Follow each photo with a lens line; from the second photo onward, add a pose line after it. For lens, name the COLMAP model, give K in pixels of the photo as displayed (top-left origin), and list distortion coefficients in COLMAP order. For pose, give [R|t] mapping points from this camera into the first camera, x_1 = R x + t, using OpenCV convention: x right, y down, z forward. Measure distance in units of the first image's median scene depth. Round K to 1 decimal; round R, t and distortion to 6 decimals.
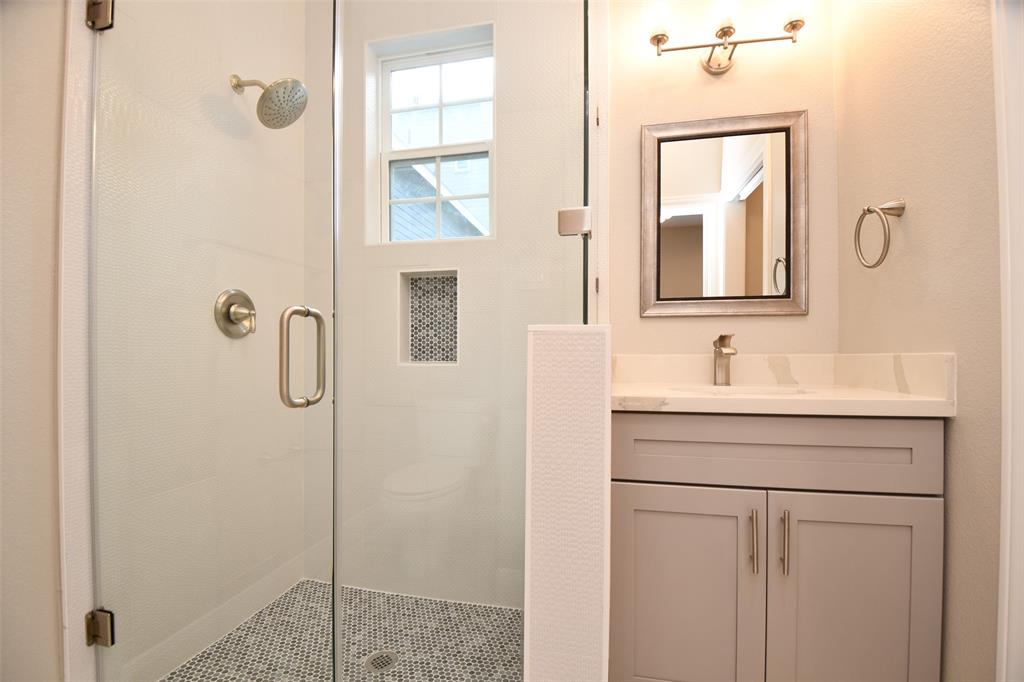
lens RADIAL K [[450.7, 0, 516.4], [0, 450.7, 347.4], [0, 0, 1]] dist [-0.006383, -0.005622]
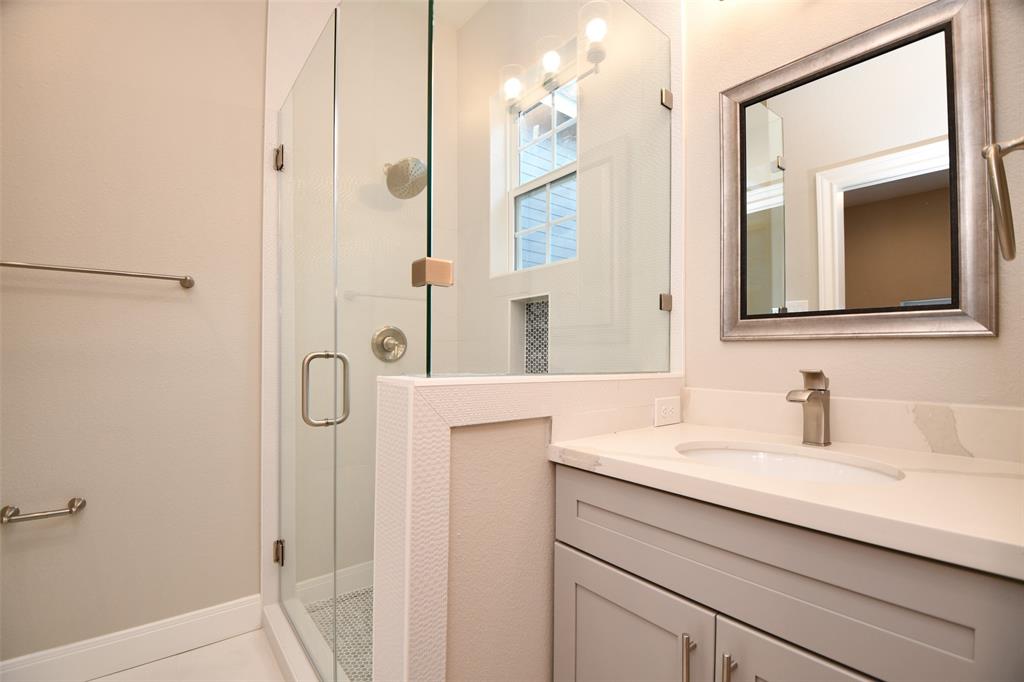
lens RADIAL K [[450.7, 0, 507.2], [0, 450.7, 342.2], [0, 0, 1]] dist [-0.006383, -0.005622]
pose [[0.782278, -0.015705, -0.622732, 0.474529], [0.007474, 0.999847, -0.015827, -0.055977], [0.622885, 0.007726, 0.782275, 0.170358]]
